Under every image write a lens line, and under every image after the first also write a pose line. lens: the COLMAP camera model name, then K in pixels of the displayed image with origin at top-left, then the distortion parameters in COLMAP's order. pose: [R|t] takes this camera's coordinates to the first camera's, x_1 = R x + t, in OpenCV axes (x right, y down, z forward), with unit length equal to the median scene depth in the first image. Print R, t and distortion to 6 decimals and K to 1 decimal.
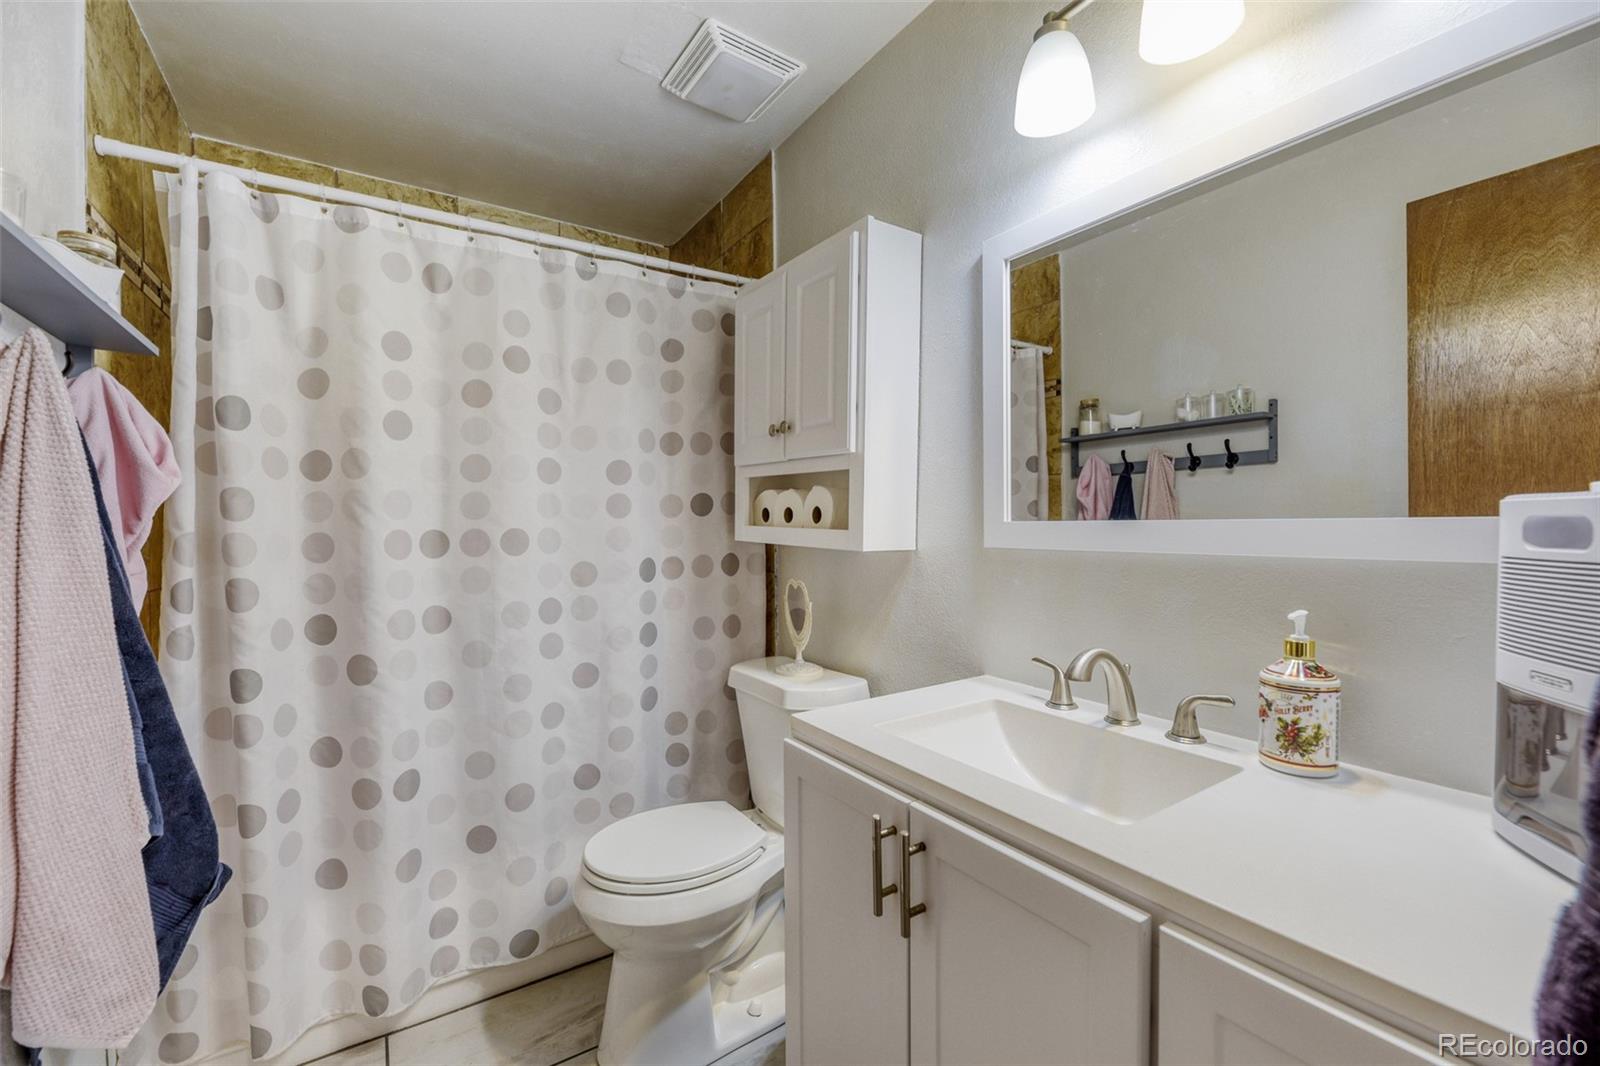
lens RADIAL K [[665.2, 0, 800.0], [0, 665.2, 526.9], [0, 0, 1]] dist [-0.000829, -0.002554]
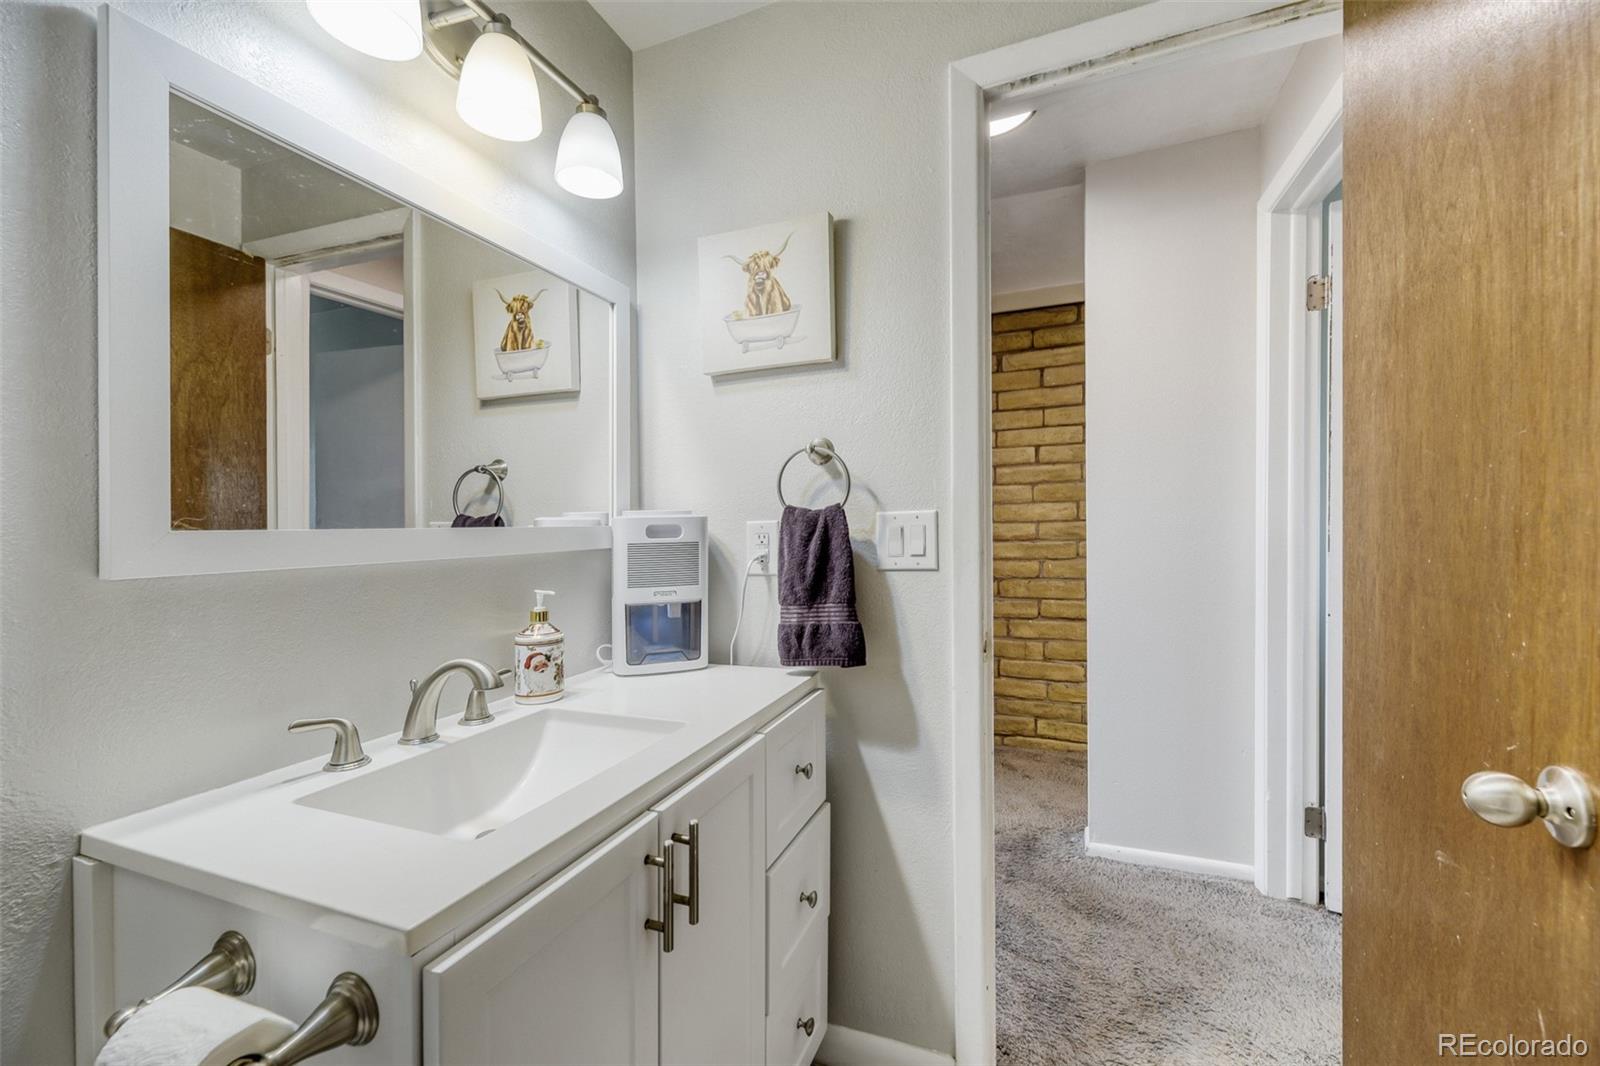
lens RADIAL K [[665.2, 0, 795.3], [0, 665.2, 530.6], [0, 0, 1]] dist [-0.000829, -0.002554]
pose [[-0.574507, 0.002846, 0.818494, -0.742790], [0.020979, 0.999717, 0.011249, -0.006058], [-0.818230, 0.023634, -0.574404, 1.366094]]
